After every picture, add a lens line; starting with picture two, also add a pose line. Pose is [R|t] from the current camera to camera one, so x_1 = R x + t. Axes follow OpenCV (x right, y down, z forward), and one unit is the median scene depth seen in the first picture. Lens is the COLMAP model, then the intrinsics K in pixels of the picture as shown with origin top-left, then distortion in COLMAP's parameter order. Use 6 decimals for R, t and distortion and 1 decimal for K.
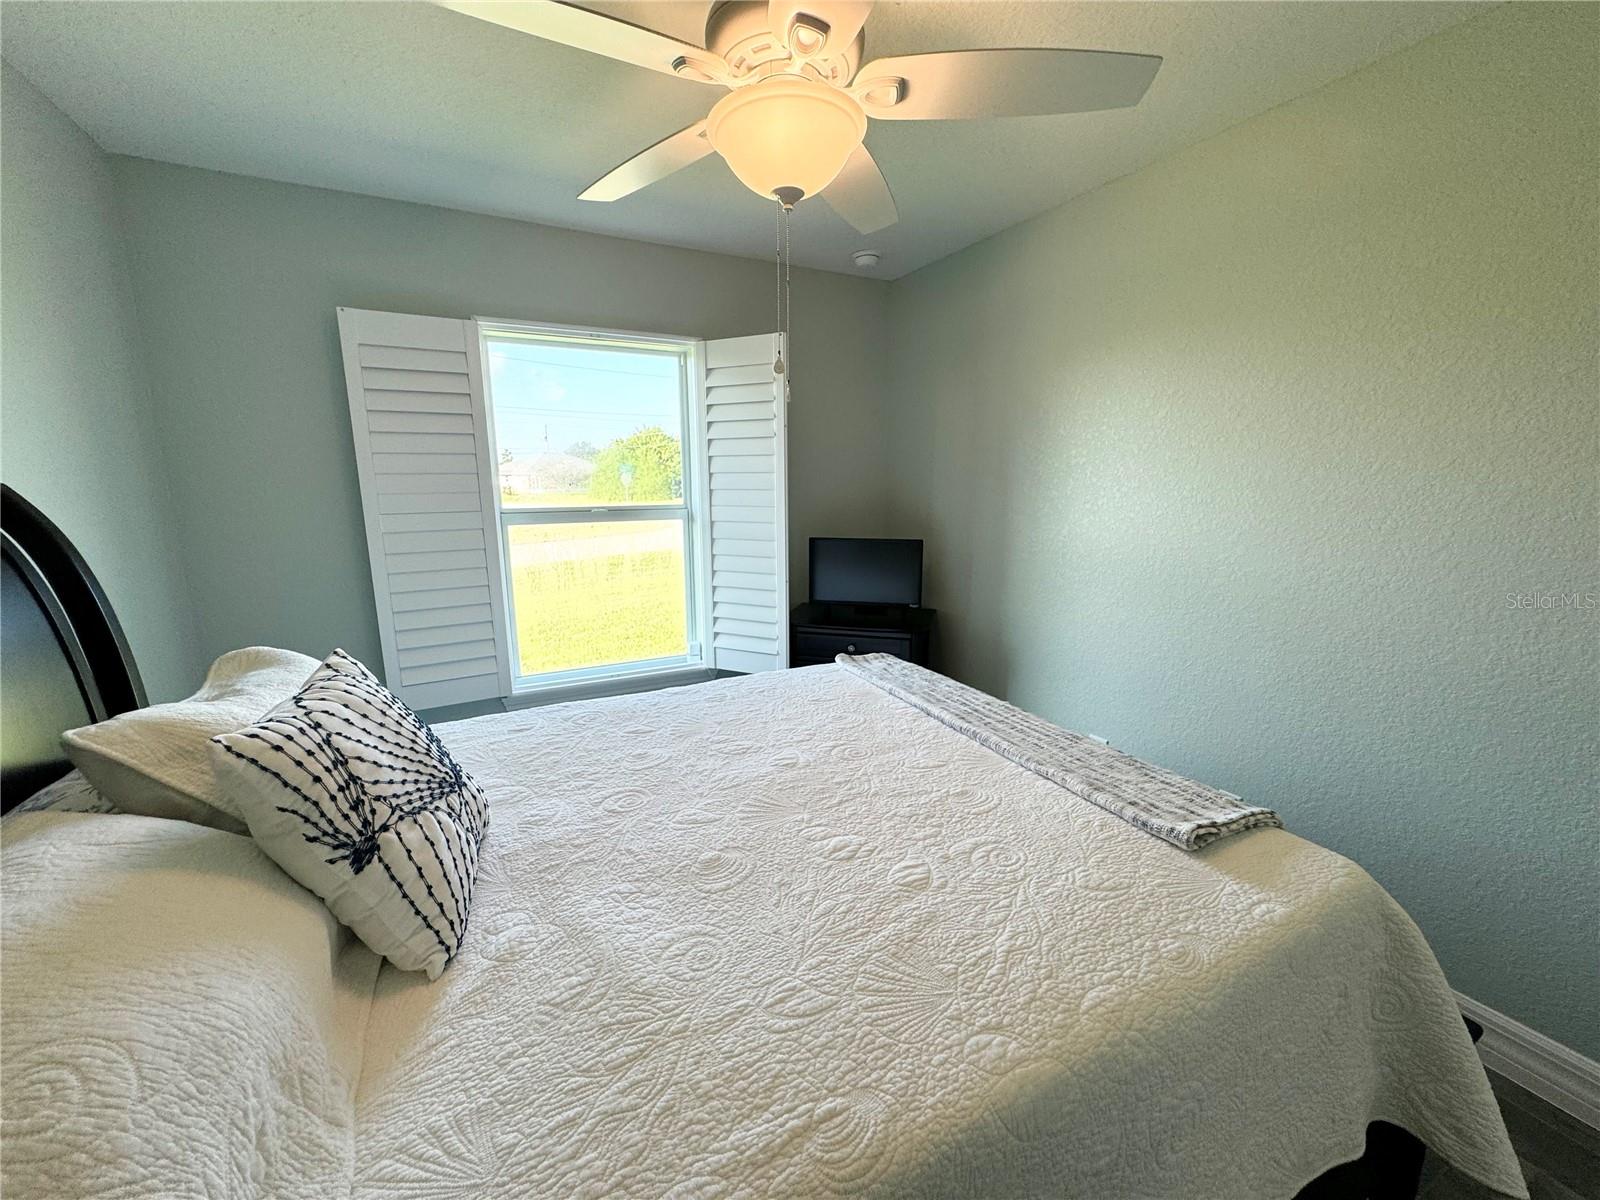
lens RADIAL K [[639.1, 0, 800.0], [0, 639.1, 600.0], [0, 0, 1]] dist [-0.002858, 0.000351]
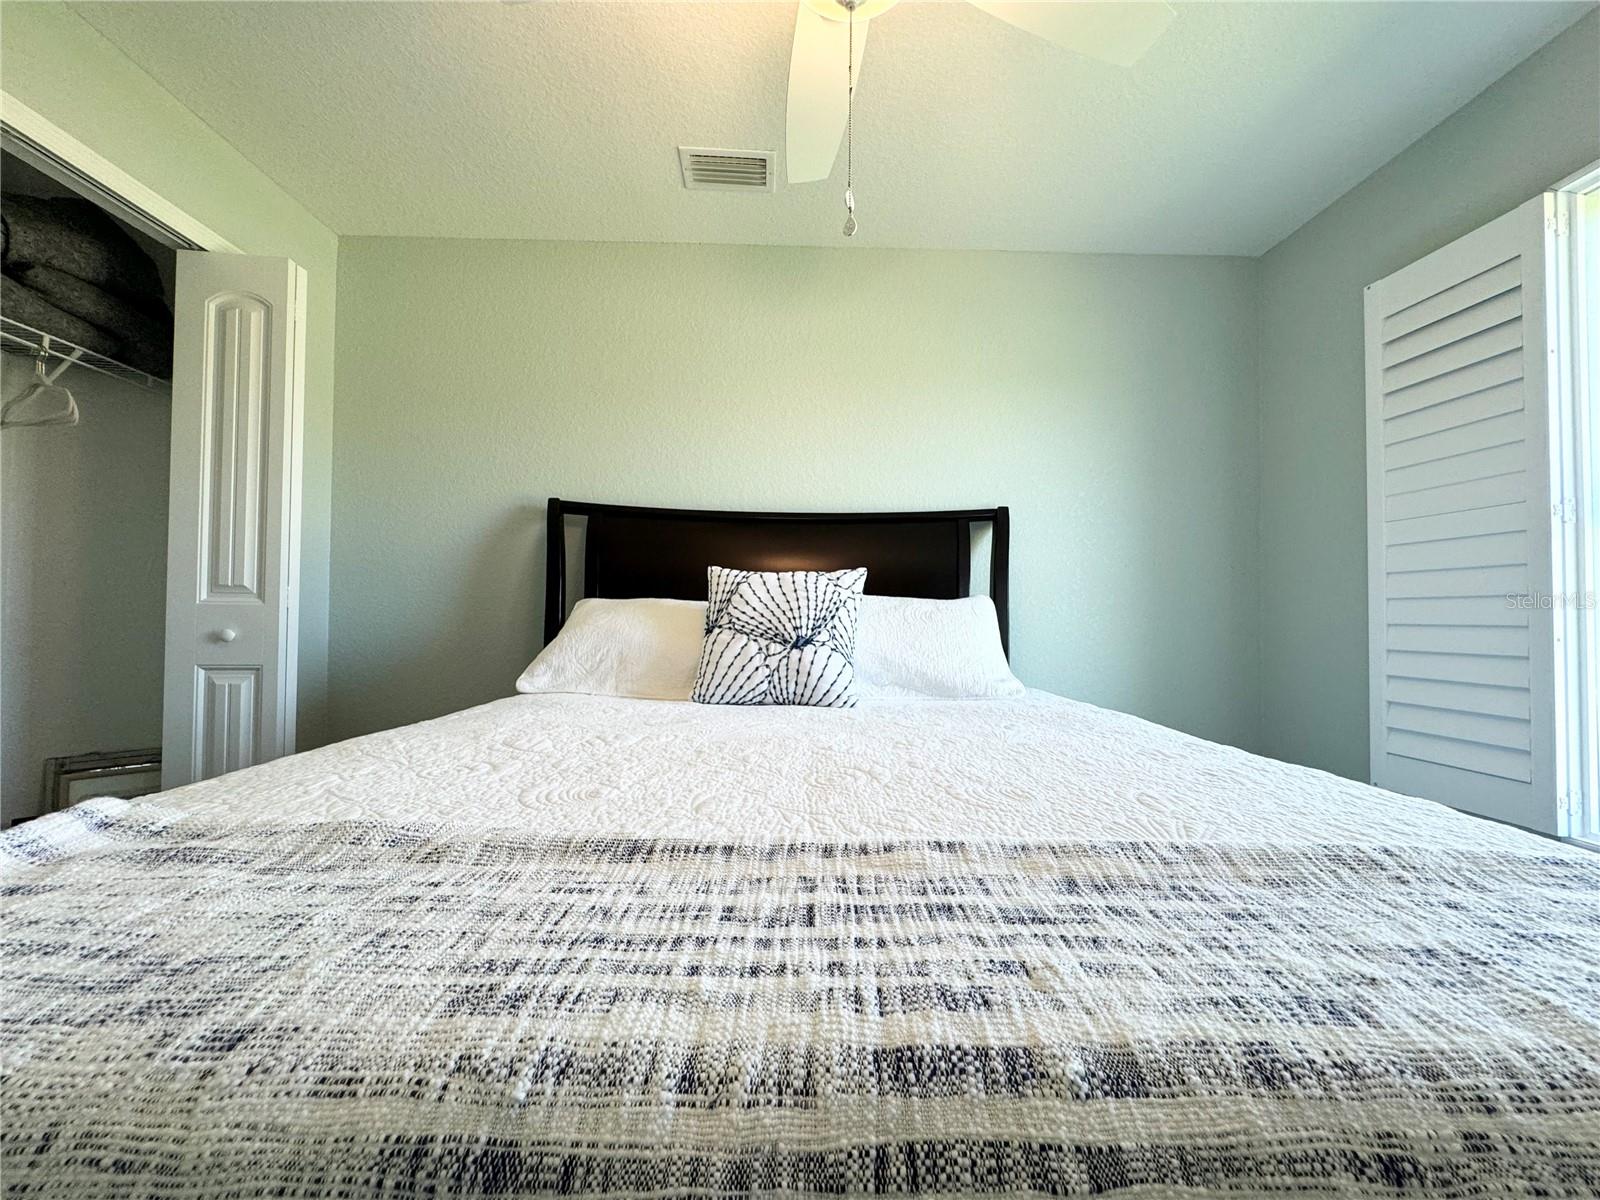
lens RADIAL K [[639.1, 0, 800.0], [0, 639.1, 600.0], [0, 0, 1]] dist [-0.002858, 0.000351]
pose [[-0.432123, -0.021626, -0.901555, 0.738985], [-0.179123, 0.981852, 0.062303, 0.080613], [0.883846, 0.188412, -0.428155, 1.488039]]
